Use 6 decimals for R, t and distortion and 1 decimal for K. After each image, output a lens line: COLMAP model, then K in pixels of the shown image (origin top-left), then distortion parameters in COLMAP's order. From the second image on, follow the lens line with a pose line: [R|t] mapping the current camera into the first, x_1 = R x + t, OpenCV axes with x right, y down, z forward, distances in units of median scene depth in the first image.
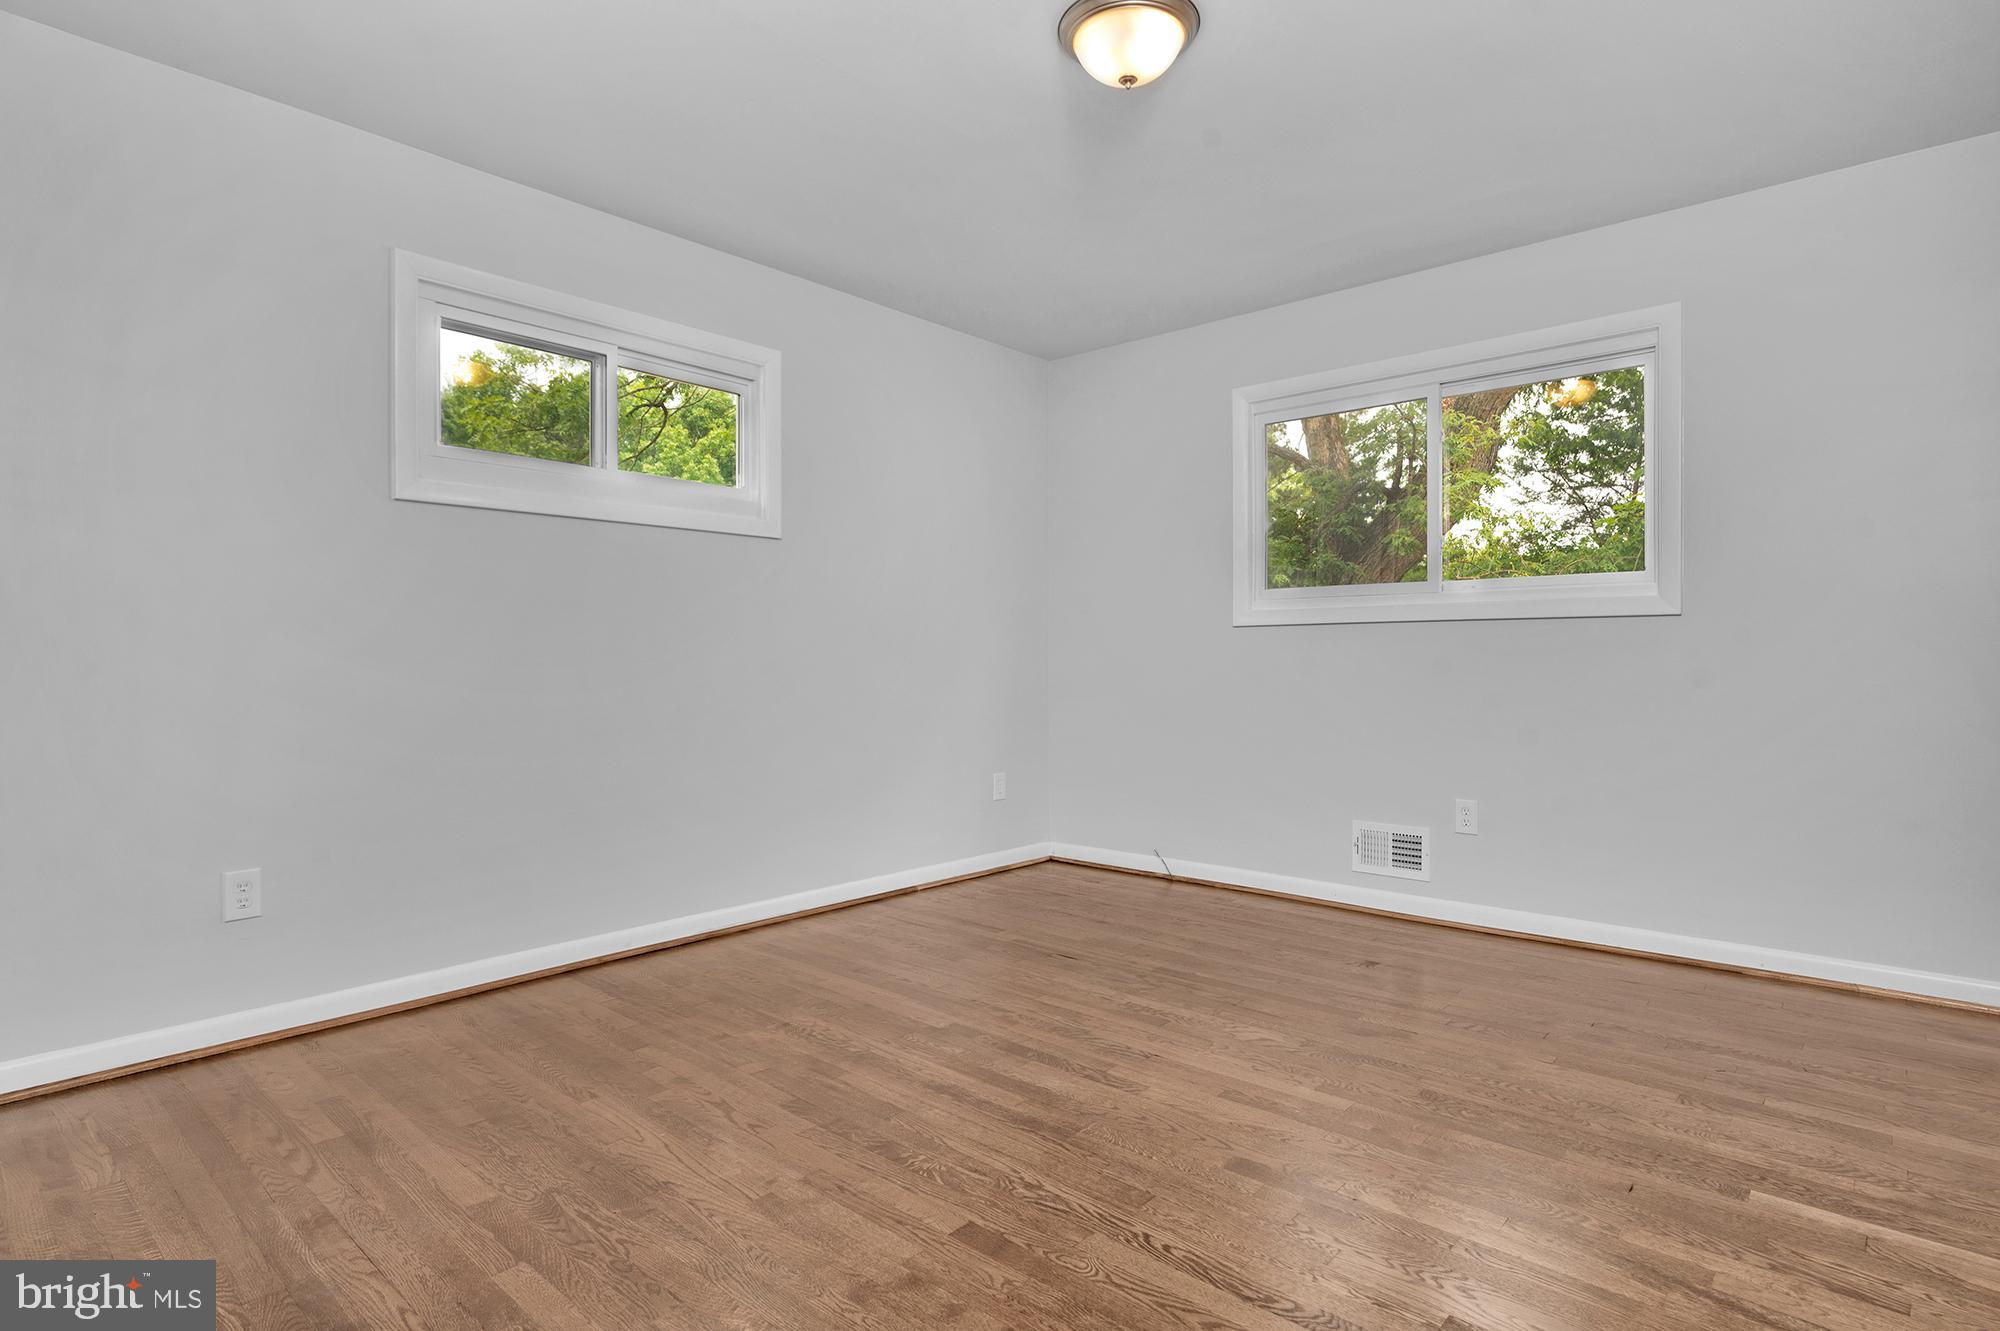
lens RADIAL K [[998.2, 0, 1001.7], [0, 998.2, 660.6], [0, 0, 1]] dist [-0.018480, -0.000834]
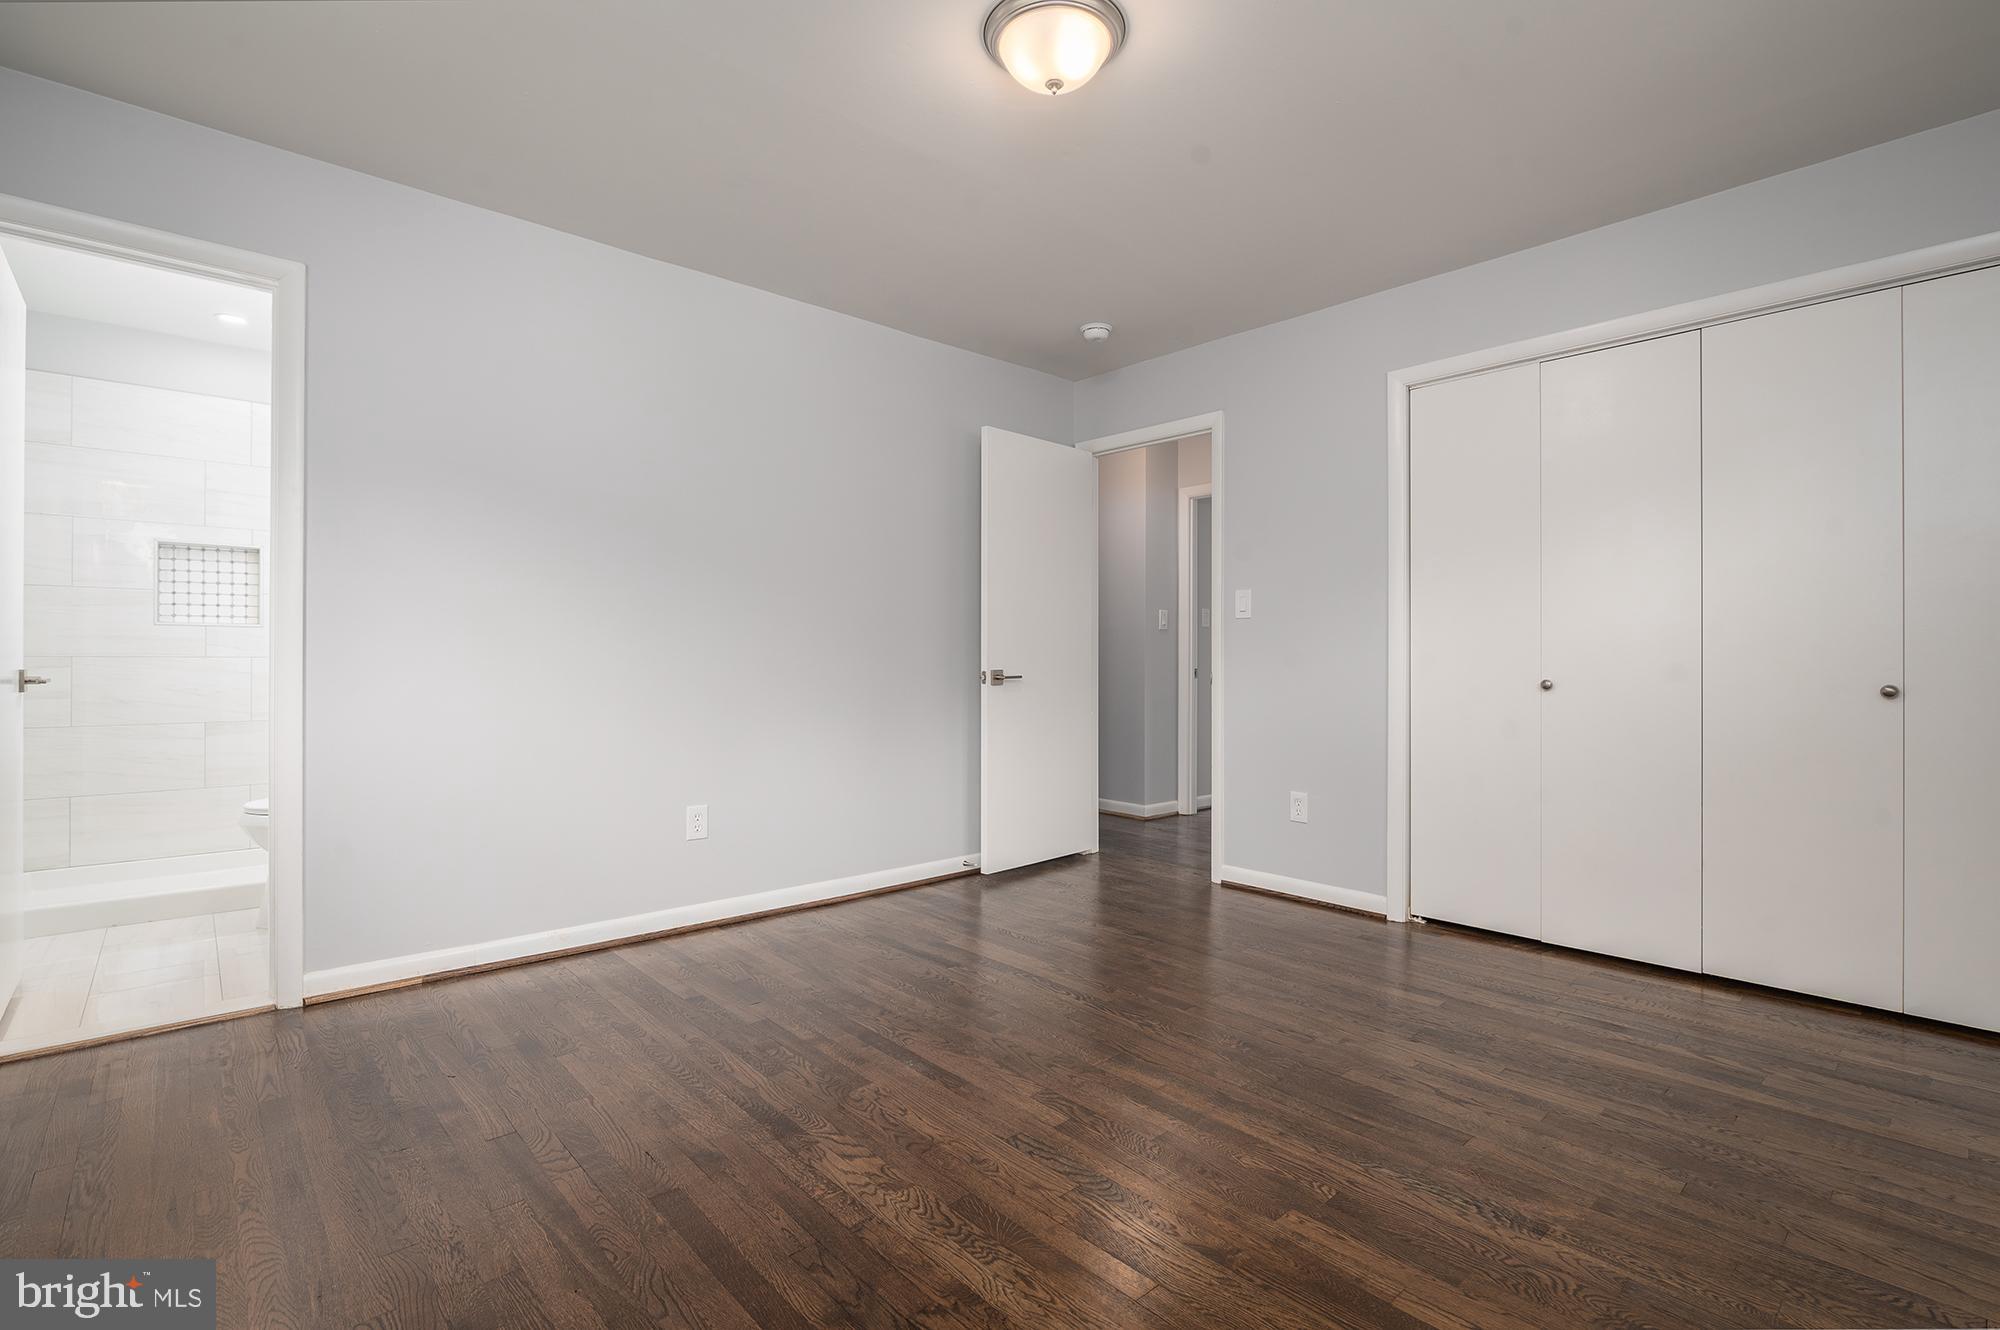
lens RADIAL K [[954.4, 0, 998.8], [0, 954.4, 660.2], [0, 0, 1]] dist [-0.010498, -0.000748]
pose [[-0.994564, -0.002662, 0.104094, 0.082765], [-0.001942, 0.999974, 0.007016, -0.011499], [-0.104110, 0.006775, -0.994543, 1.951558]]
